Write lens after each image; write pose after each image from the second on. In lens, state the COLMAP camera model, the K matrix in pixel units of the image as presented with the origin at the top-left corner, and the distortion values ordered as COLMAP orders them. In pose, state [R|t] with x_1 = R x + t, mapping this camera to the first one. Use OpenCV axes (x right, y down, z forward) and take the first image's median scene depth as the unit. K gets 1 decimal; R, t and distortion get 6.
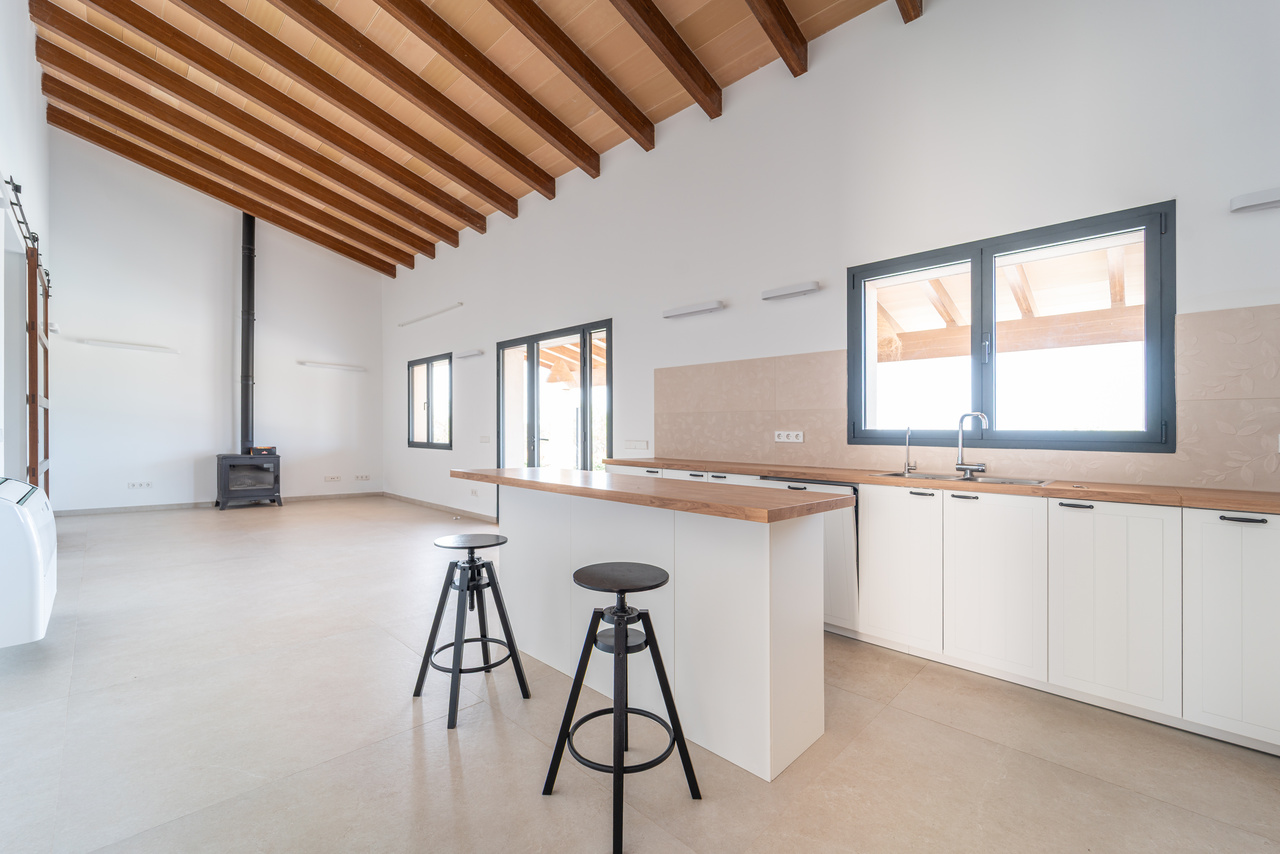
lens RADIAL K [[520.9, 0, 641.6], [0, 520.9, 432.8], [0, 0, 1]] dist [0.003759, -0.000277]
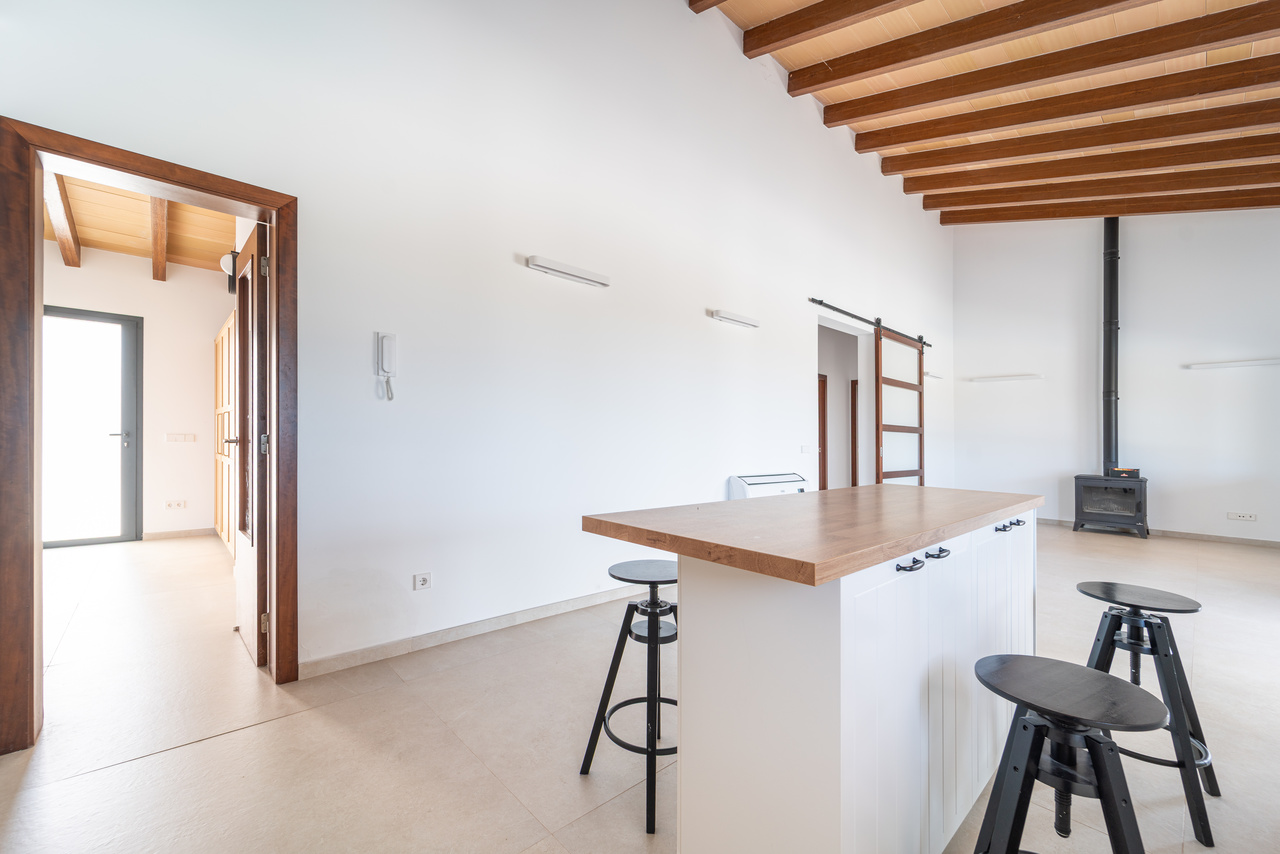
lens RADIAL K [[519.1, 0, 639.2], [0, 519.1, 444.1], [0, 0, 1]] dist [0.001354, -0.000336]
pose [[-0.058085, -0.013965, -0.998214, 0.210840], [-0.012989, 0.999828, -0.013232, 0.007570], [0.998227, 0.012197, -0.058257, 0.226908]]
